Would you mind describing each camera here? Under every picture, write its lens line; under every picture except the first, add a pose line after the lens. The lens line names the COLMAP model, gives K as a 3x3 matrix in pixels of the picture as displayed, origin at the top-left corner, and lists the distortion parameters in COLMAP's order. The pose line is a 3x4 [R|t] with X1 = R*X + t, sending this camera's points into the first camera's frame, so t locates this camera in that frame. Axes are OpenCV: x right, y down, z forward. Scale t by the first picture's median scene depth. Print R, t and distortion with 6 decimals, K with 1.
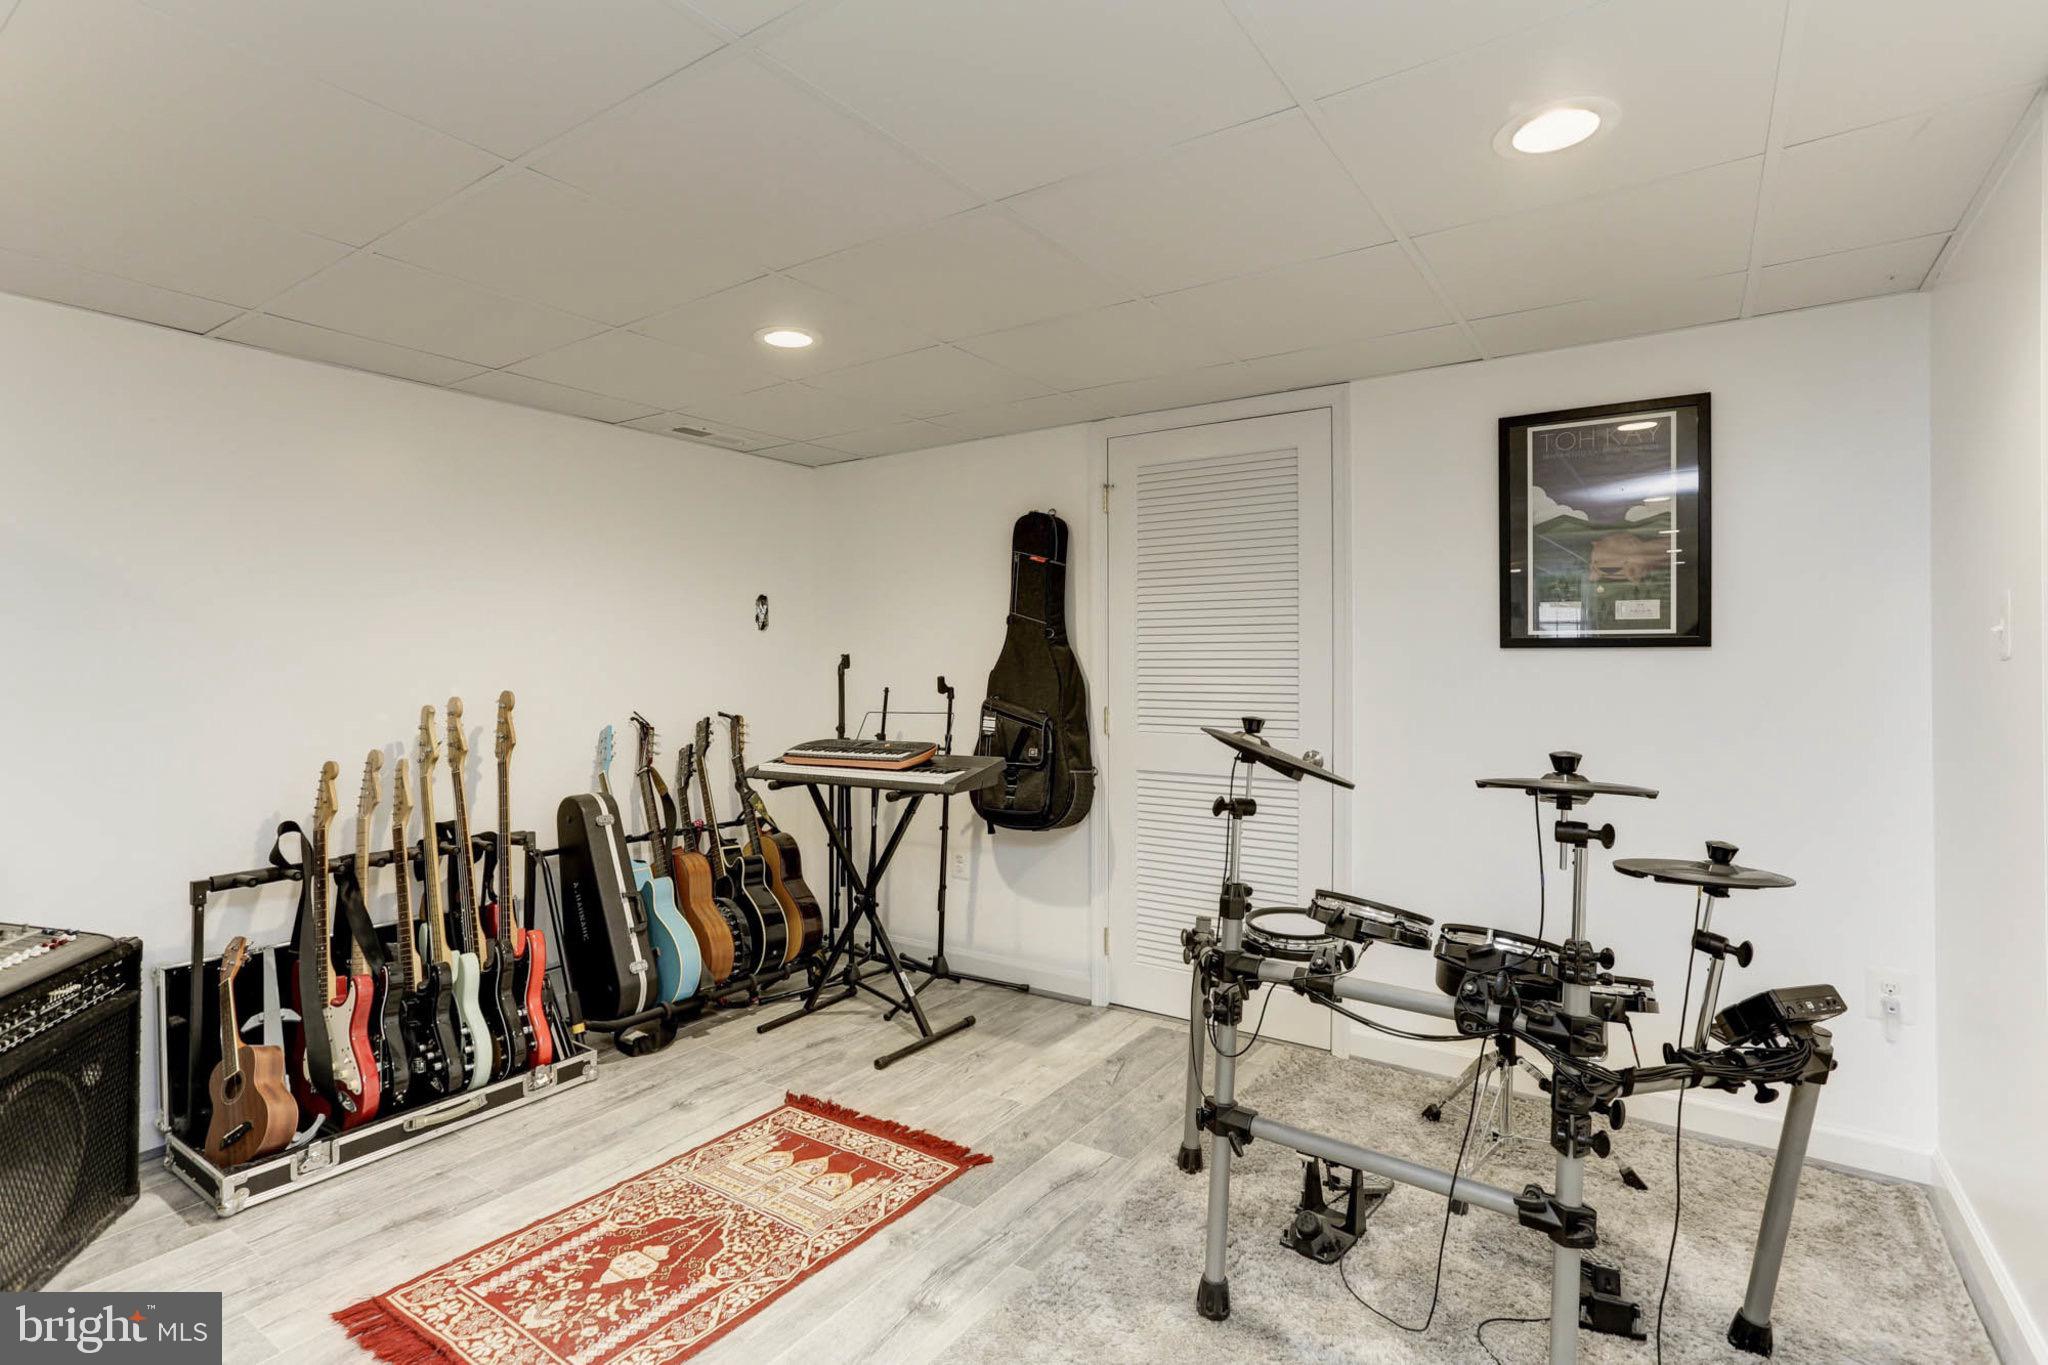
lens RADIAL K [[1026.5, 0, 1002.2], [0, 1026.5, 647.7], [0, 0, 1]] dist [-0.021194, 0.013489]
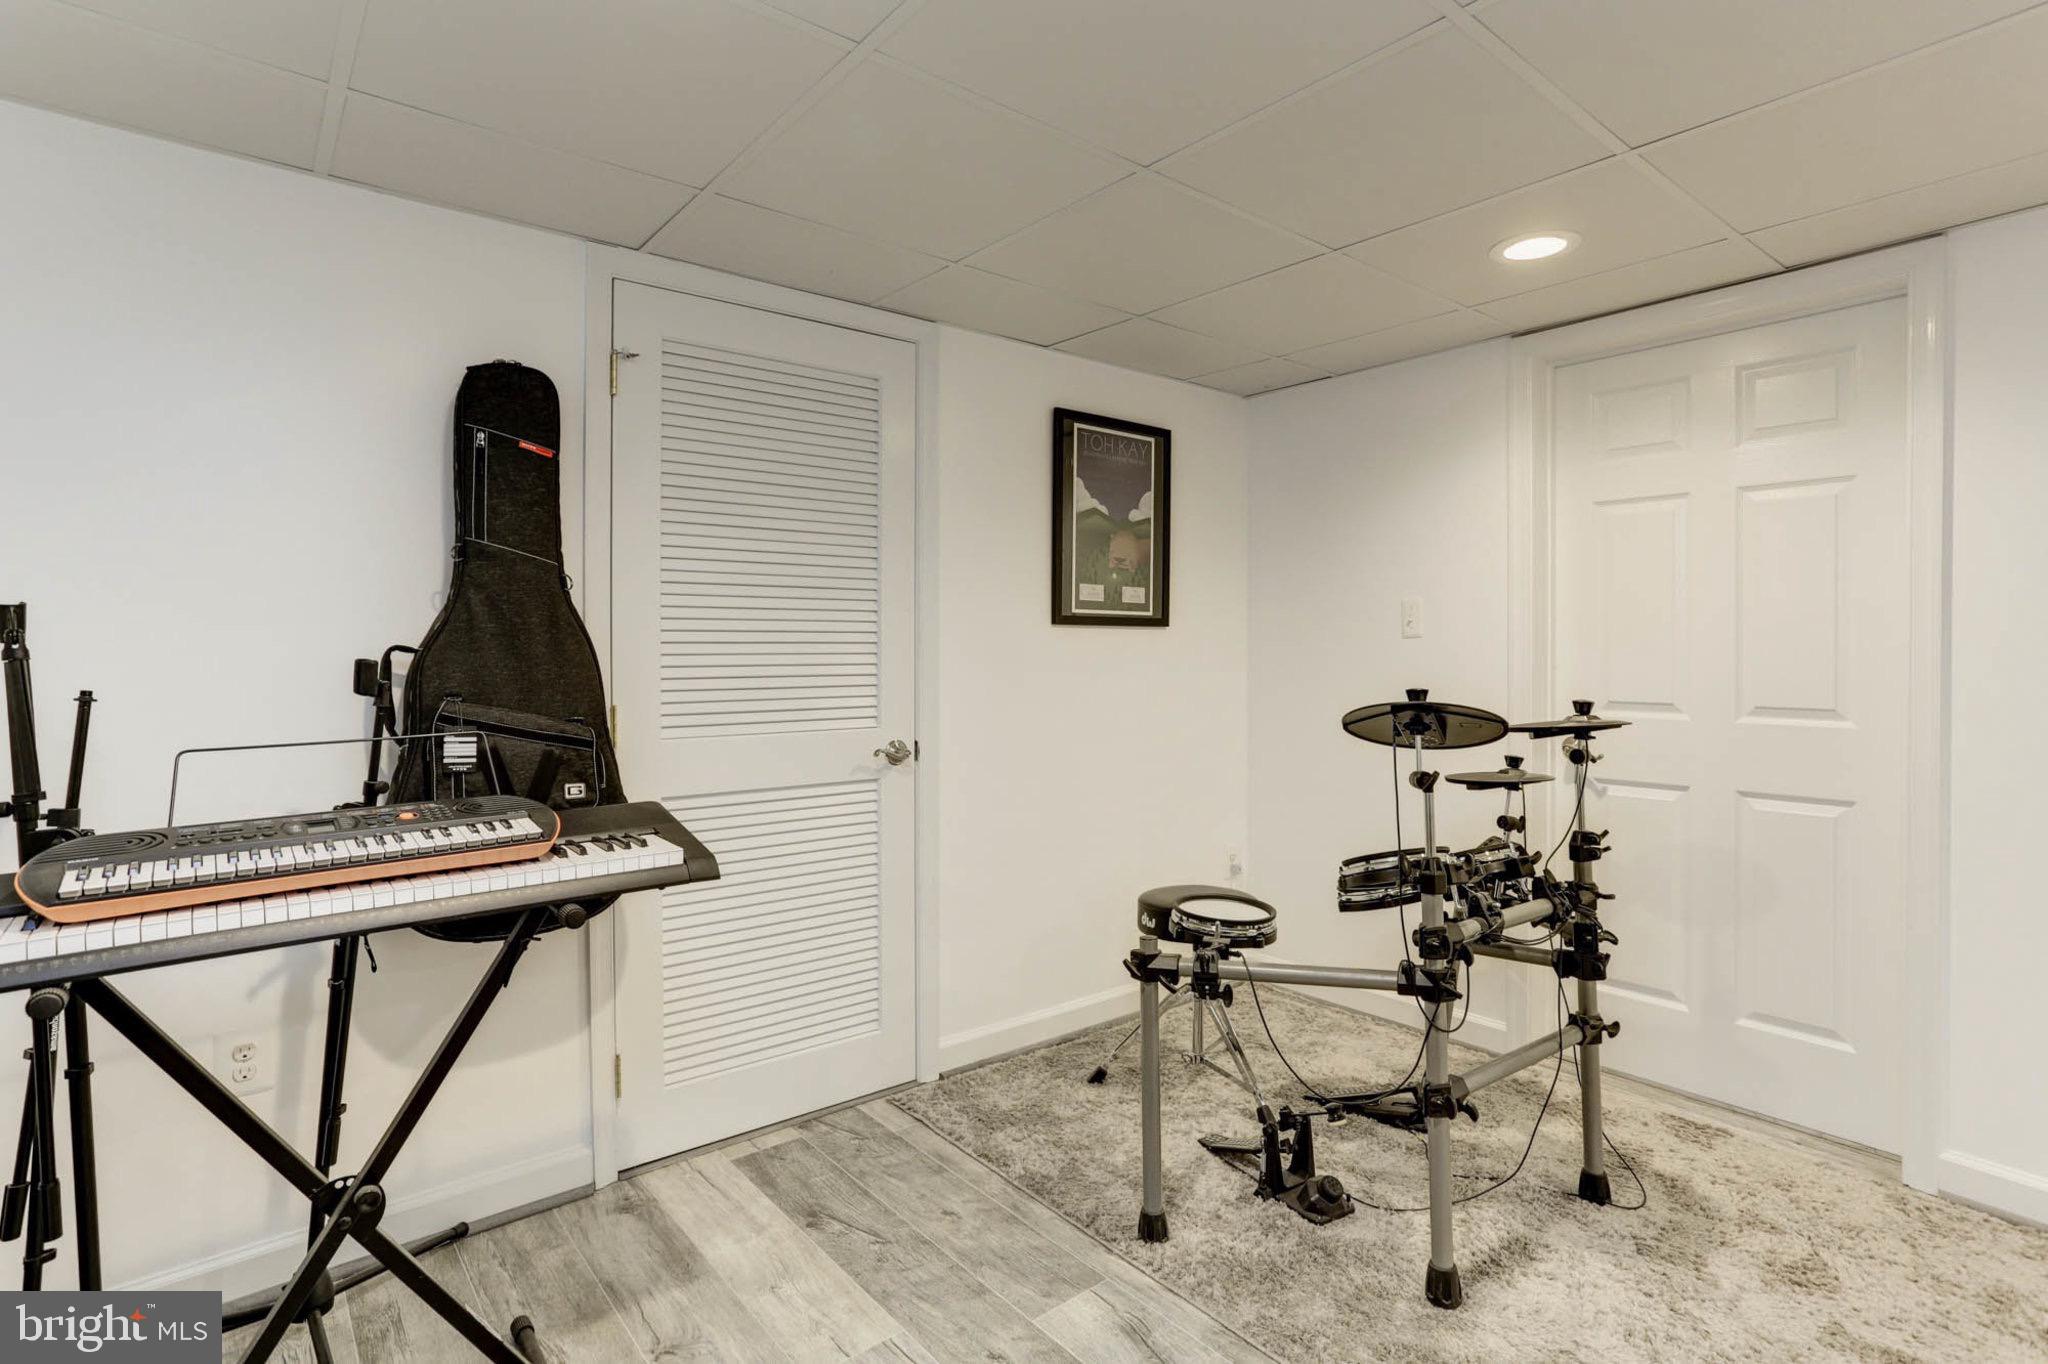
lens RADIAL K [[1026.5, 0, 1018.5], [0, 1026.5, 644.6], [0, 0, 1]] dist [-0.021194, 0.013489]
pose [[0.264508, 0.001195, 0.964383, -0.593332], [-0.015047, 0.999883, 0.002888, 0.020613], [-0.964266, -0.015275, 0.264495, 0.812020]]
